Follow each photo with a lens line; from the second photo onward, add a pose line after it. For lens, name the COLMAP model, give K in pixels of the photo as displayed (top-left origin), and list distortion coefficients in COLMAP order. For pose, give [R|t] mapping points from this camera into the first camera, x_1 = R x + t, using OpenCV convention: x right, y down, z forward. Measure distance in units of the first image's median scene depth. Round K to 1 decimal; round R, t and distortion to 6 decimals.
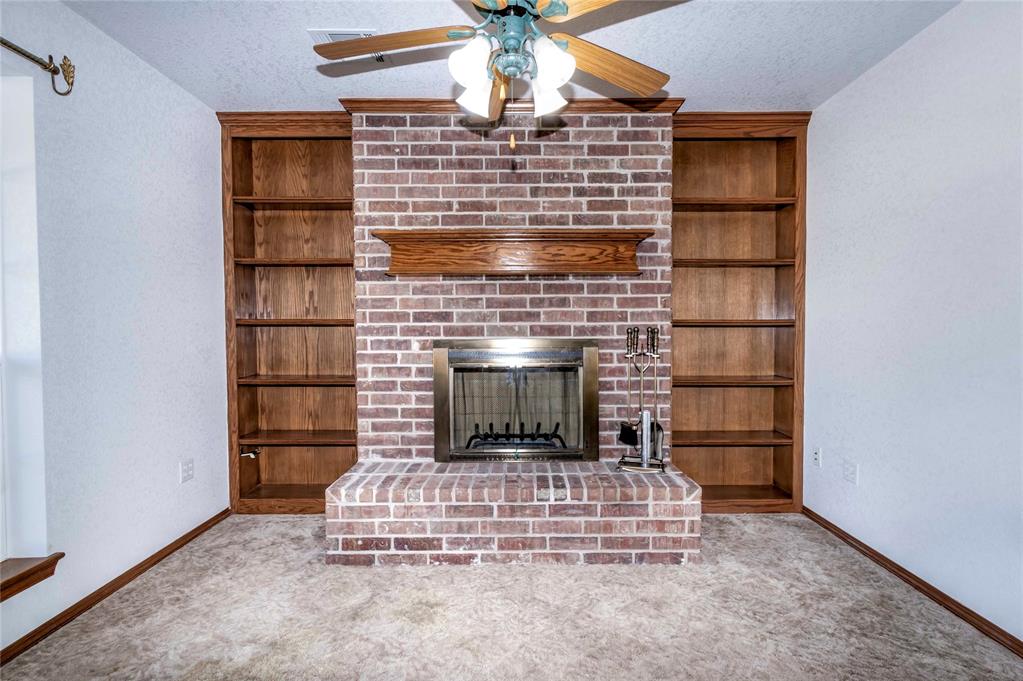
lens RADIAL K [[486.5, 0, 511.5], [0, 486.5, 340.5], [0, 0, 1]] dist [0.001540, 0.000144]
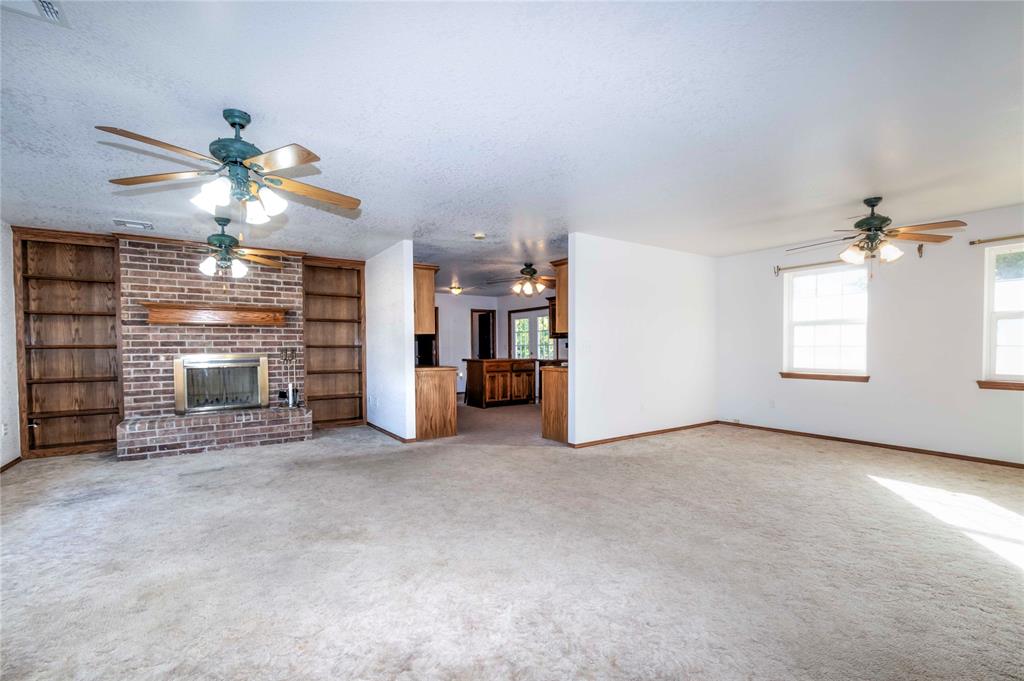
lens RADIAL K [[461.1, 0, 541.7], [0, 461.1, 354.3], [0, 0, 1]] dist [0.001220, -0.003749]
pose [[0.799242, -0.013957, 0.600847, -0.088265], [0.023208, 0.999701, -0.007648, 0.045120], [-0.600561, 0.020057, 0.799328, -1.453068]]
